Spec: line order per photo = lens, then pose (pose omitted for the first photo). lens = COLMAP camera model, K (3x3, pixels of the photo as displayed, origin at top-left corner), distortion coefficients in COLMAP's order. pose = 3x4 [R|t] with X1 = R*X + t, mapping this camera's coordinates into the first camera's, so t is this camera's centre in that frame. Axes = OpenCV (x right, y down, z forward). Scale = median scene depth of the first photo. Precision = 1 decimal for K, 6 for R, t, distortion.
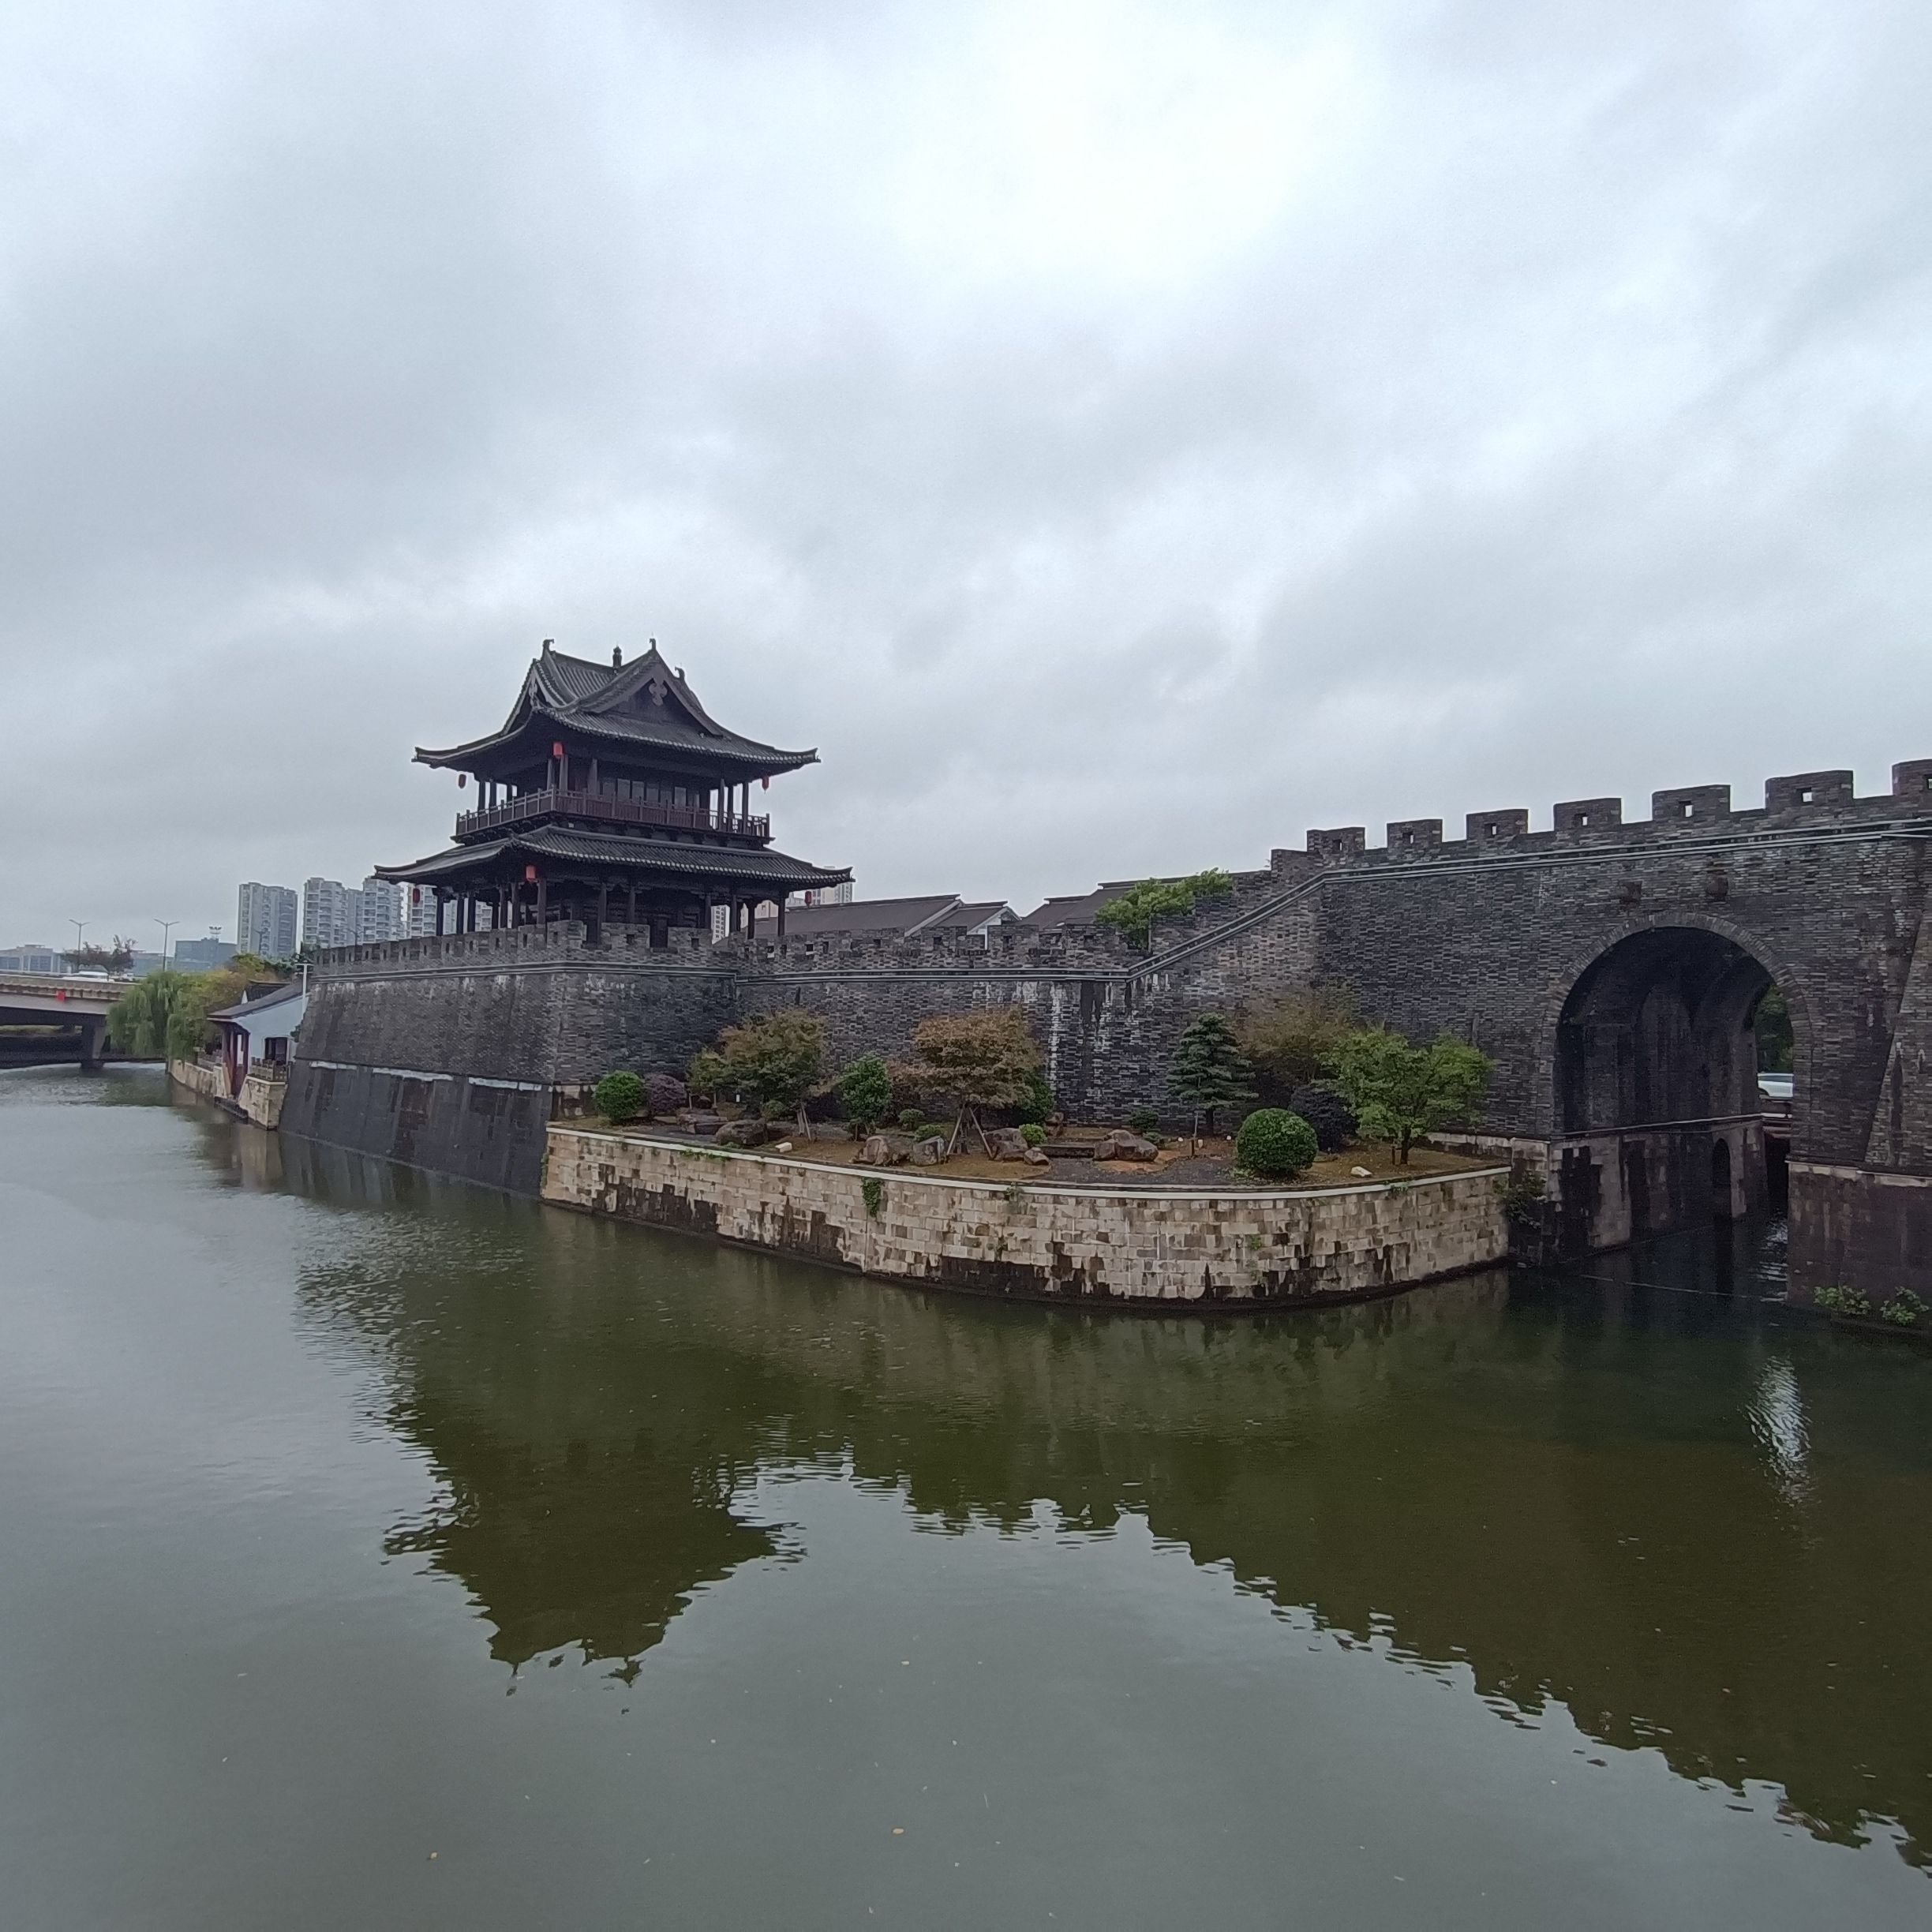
lens RADIAL K [[1271.8, 0, 966.7], [0, 1271.8, 999.4], [0, 0, 1]] dist [0.030541, 0.000343]
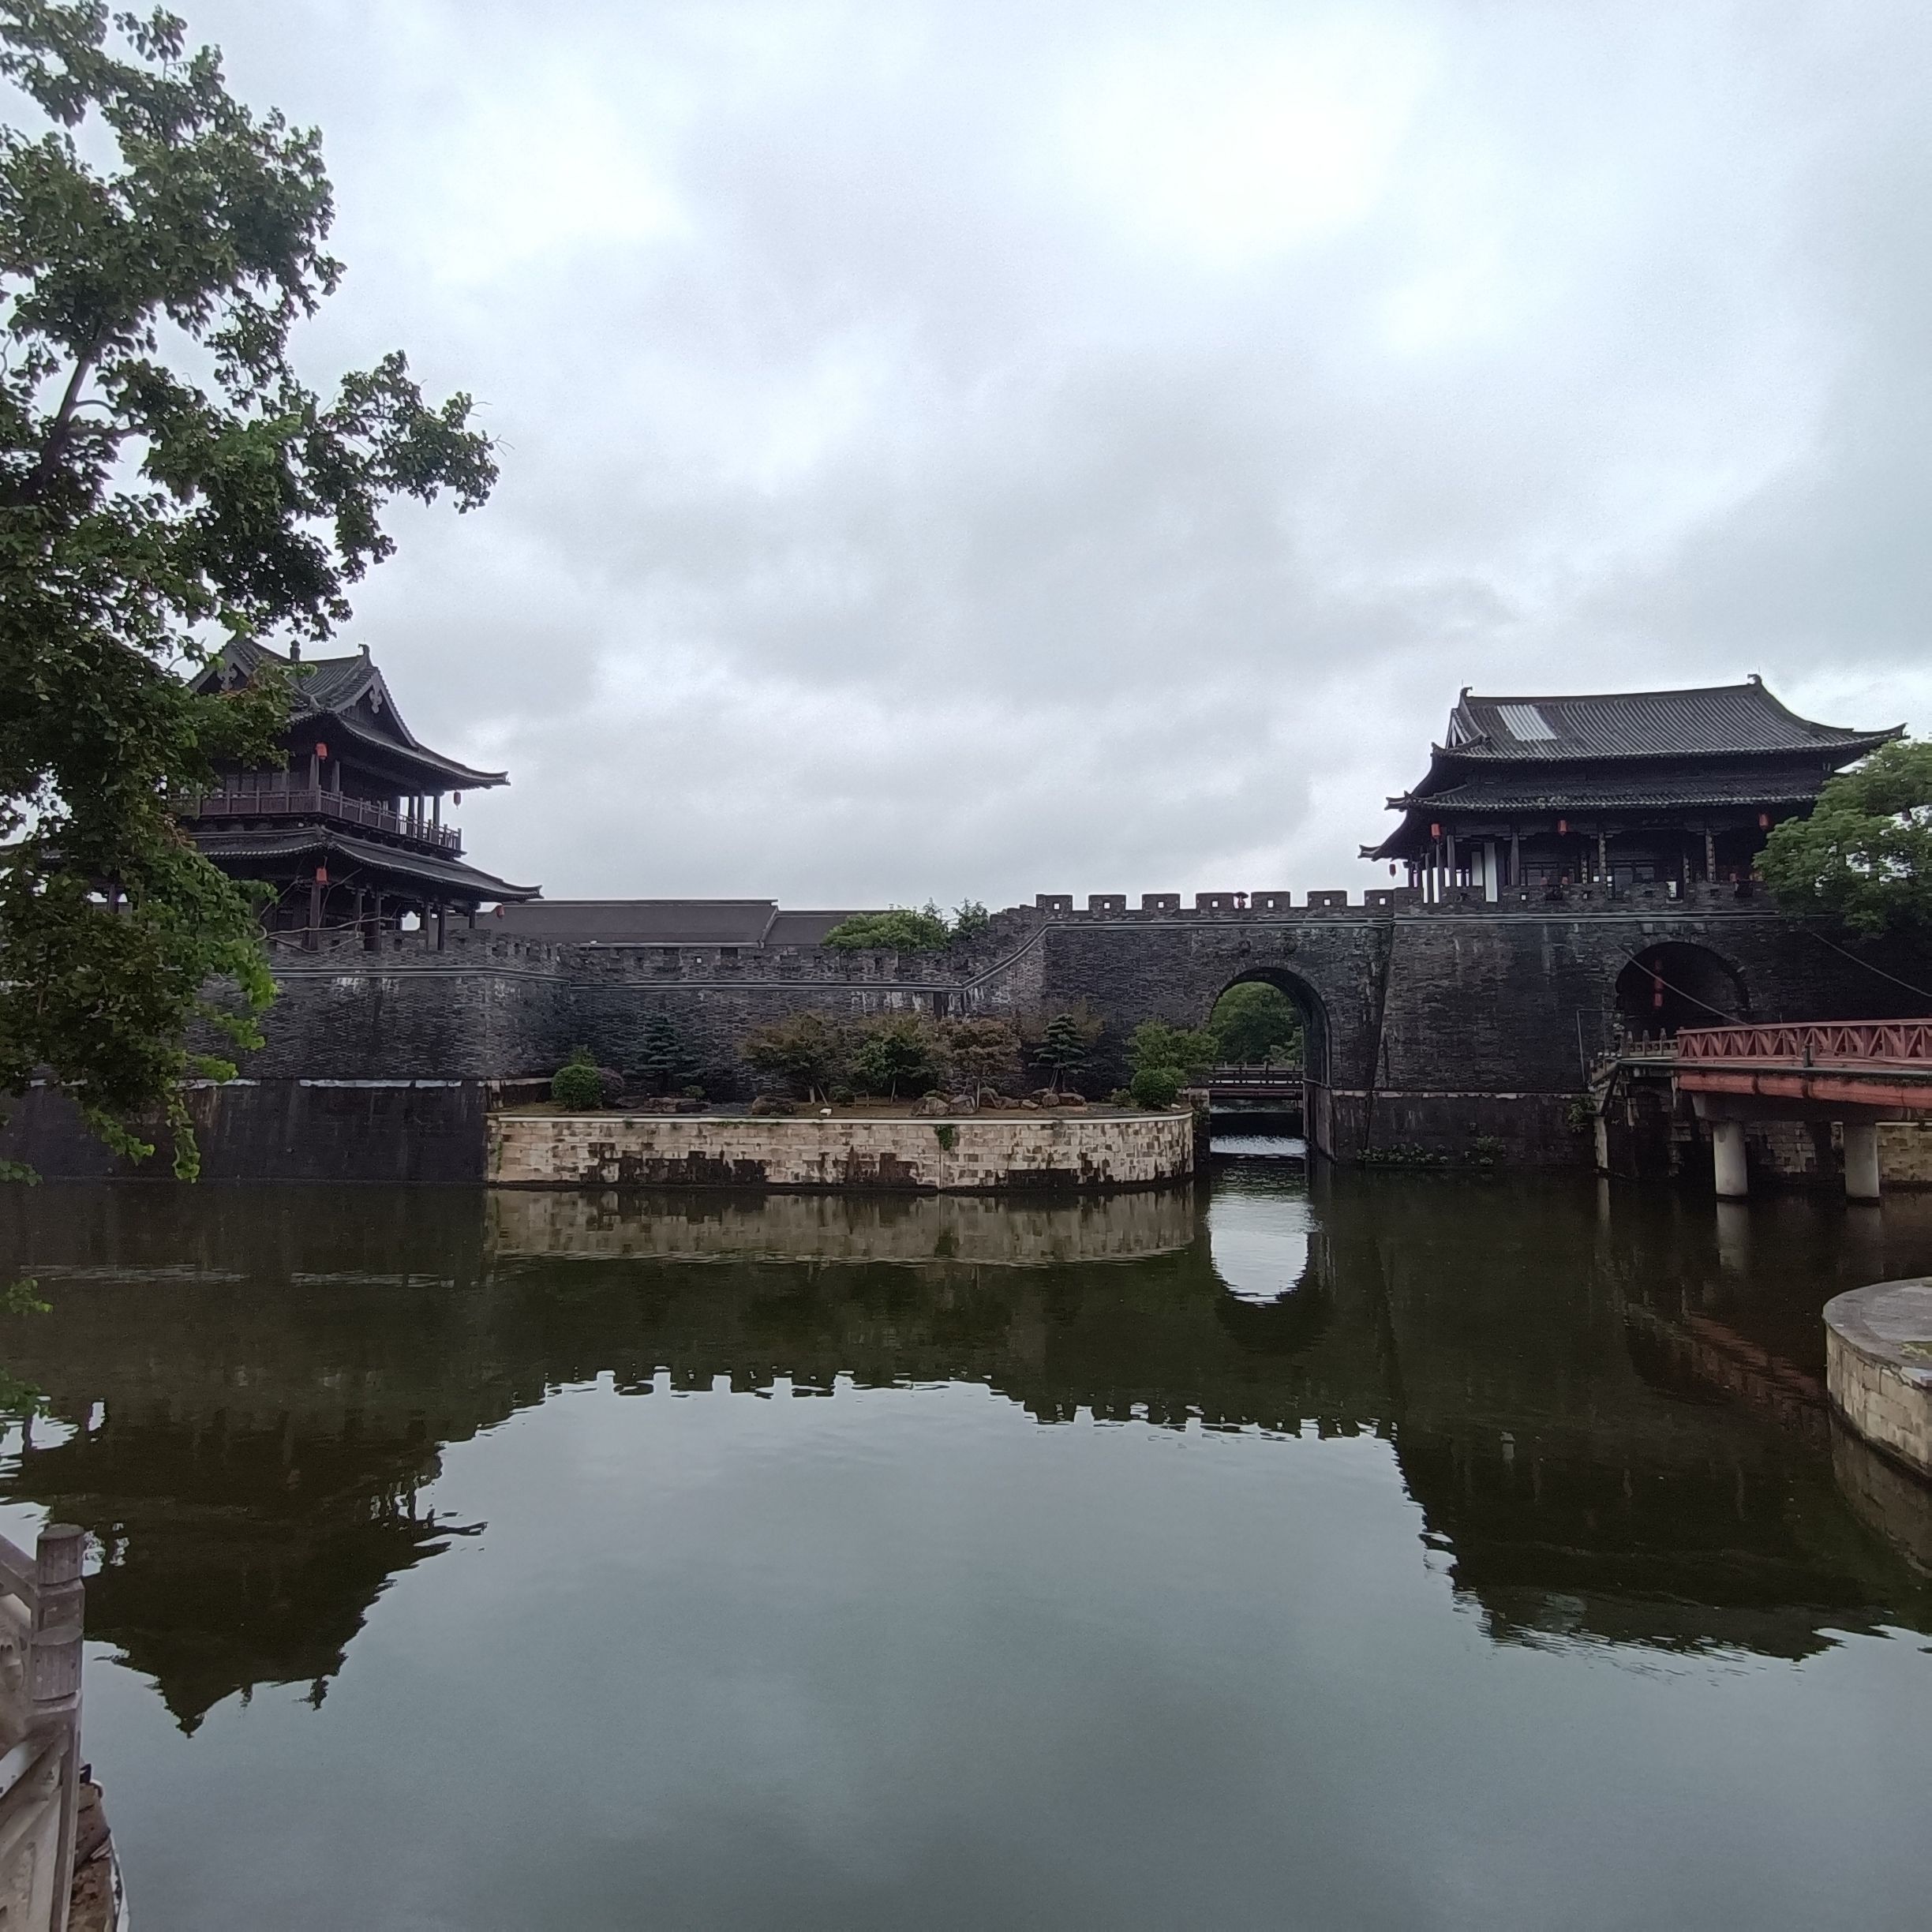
lens RADIAL K [[1271.8, 0, 966.7], [0, 1271.8, 999.4], [0, 0, 1]] dist [0.030541, 0.000343]
pose [[0.783533, 0.012441, 0.621225, -0.861609], [-0.002987, 0.999863, -0.016257, 0.018818], [-0.621342, 0.010883, 0.783464, -0.142054]]
